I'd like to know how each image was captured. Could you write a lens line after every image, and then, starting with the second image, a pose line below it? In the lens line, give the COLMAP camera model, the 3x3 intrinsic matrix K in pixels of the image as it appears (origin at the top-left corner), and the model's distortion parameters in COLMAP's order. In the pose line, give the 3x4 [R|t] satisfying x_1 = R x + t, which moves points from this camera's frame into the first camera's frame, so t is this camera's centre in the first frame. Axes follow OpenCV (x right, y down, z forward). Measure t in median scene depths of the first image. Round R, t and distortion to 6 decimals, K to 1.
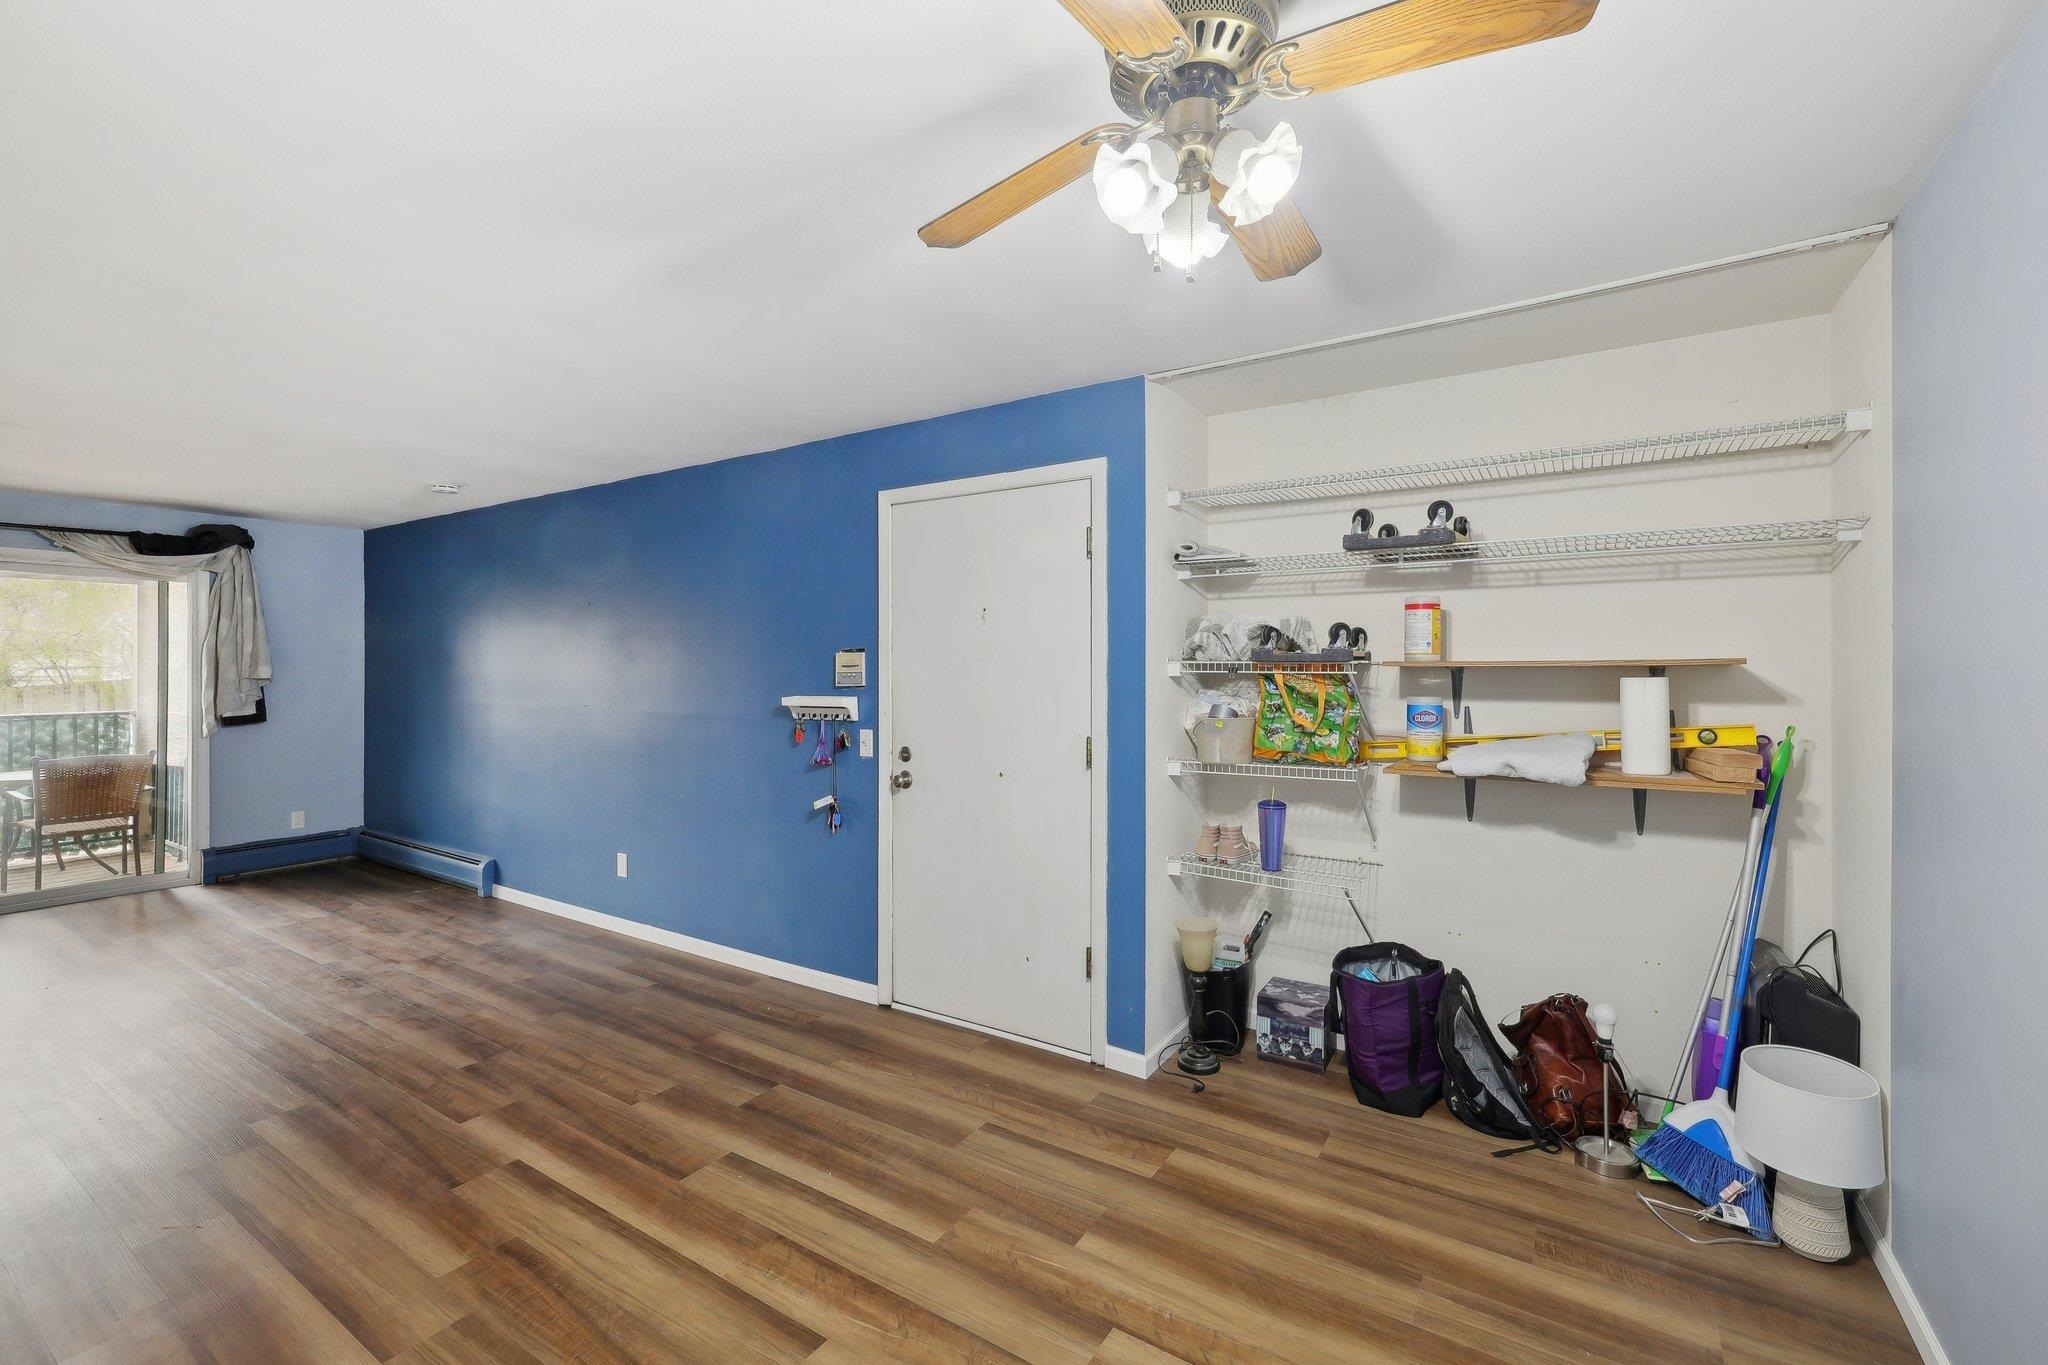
lens RADIAL K [[868.7, 0, 1012.6], [0, 868.7, 664.8], [0, 0, 1]] dist [-0.001347, 0.000416]
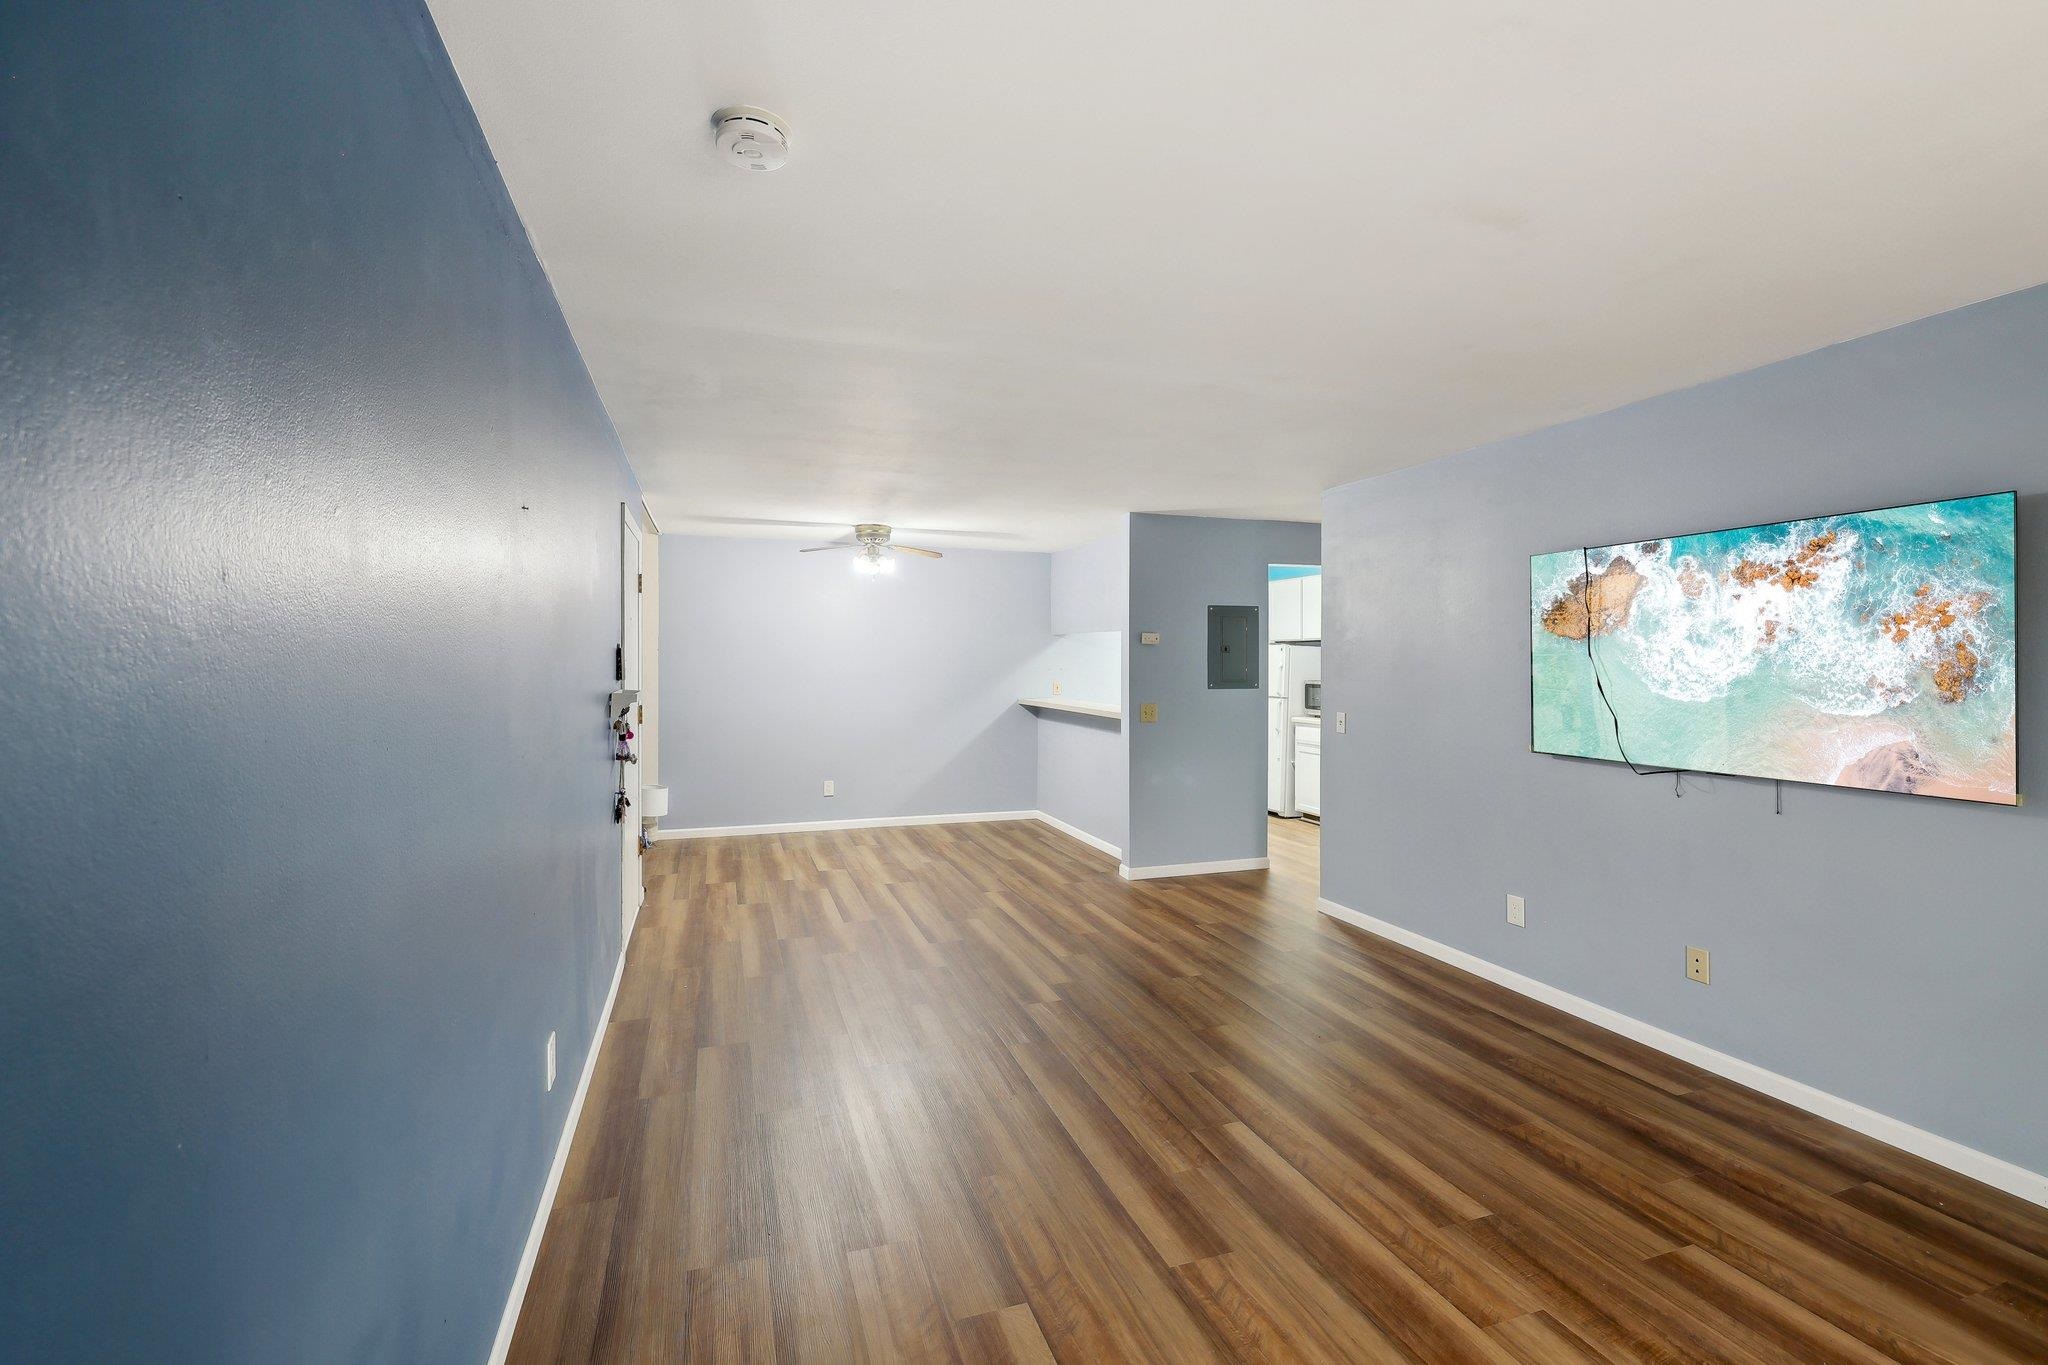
lens RADIAL K [[876.1, 0, 1017.7], [0, 876.1, 661.7], [0, 0, 1]] dist [0.002662, 0.000516]
pose [[-0.789050, -0.001869, 0.614326, -1.489670], [-0.004247, 0.999988, -0.002414, 0.004254], [-0.614314, -0.004514, -0.789048, 1.898100]]
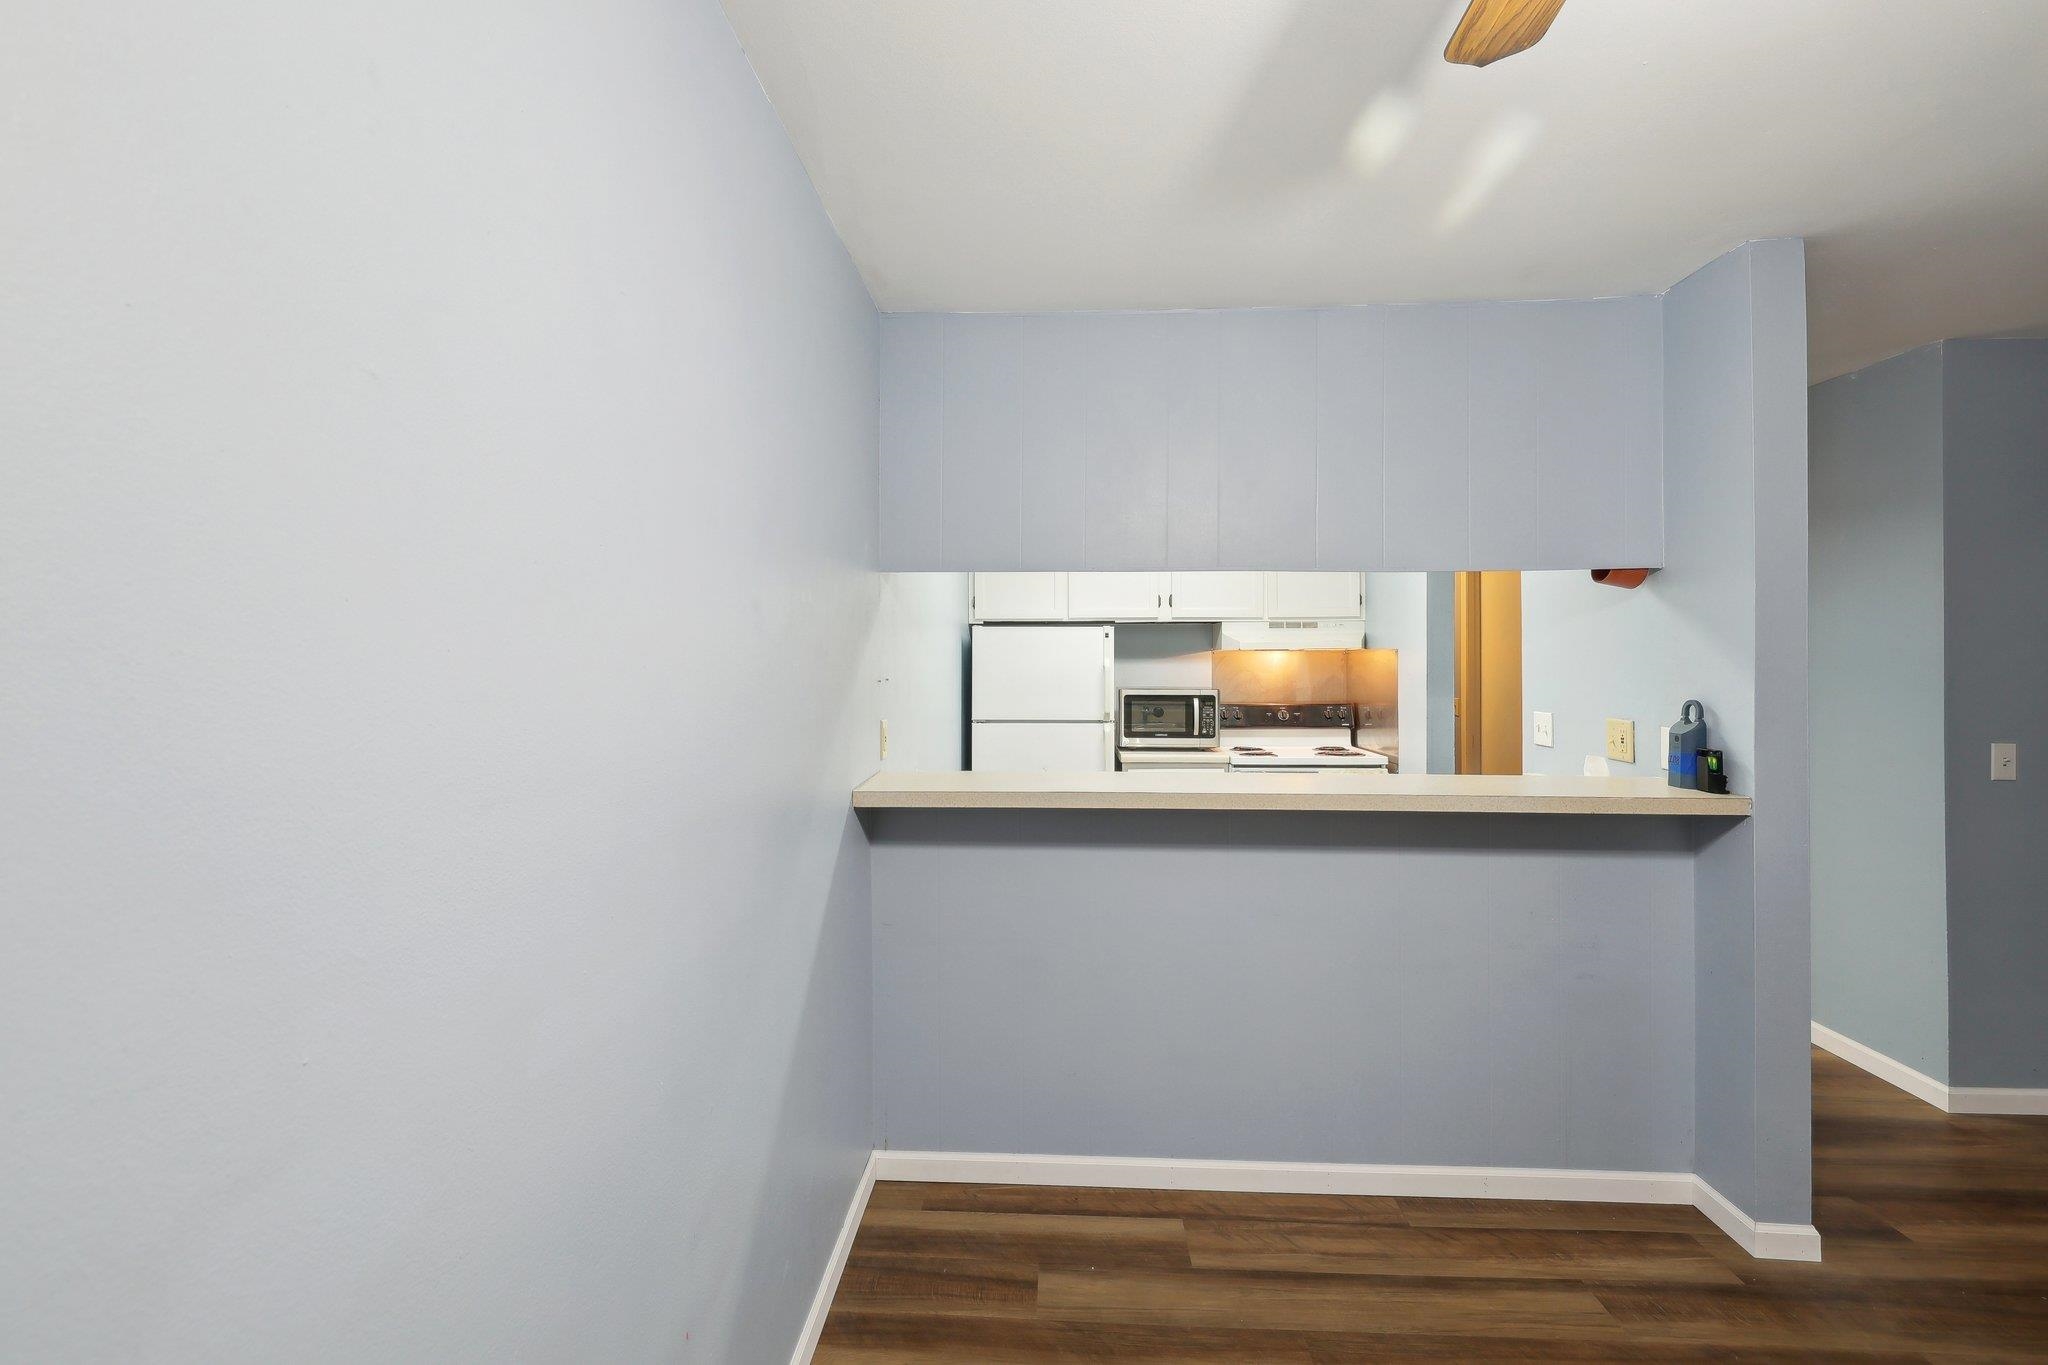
lens RADIAL K [[876.1, 0, 1017.7], [0, 876.1, 661.7], [0, 0, 1]] dist [0.002662, 0.000516]
pose [[-0.863934, 0.002481, -0.503599, 0.368566], [0.003676, 0.999992, -0.001380, 0.004220], [0.503592, -0.003043, -0.863936, 0.528036]]
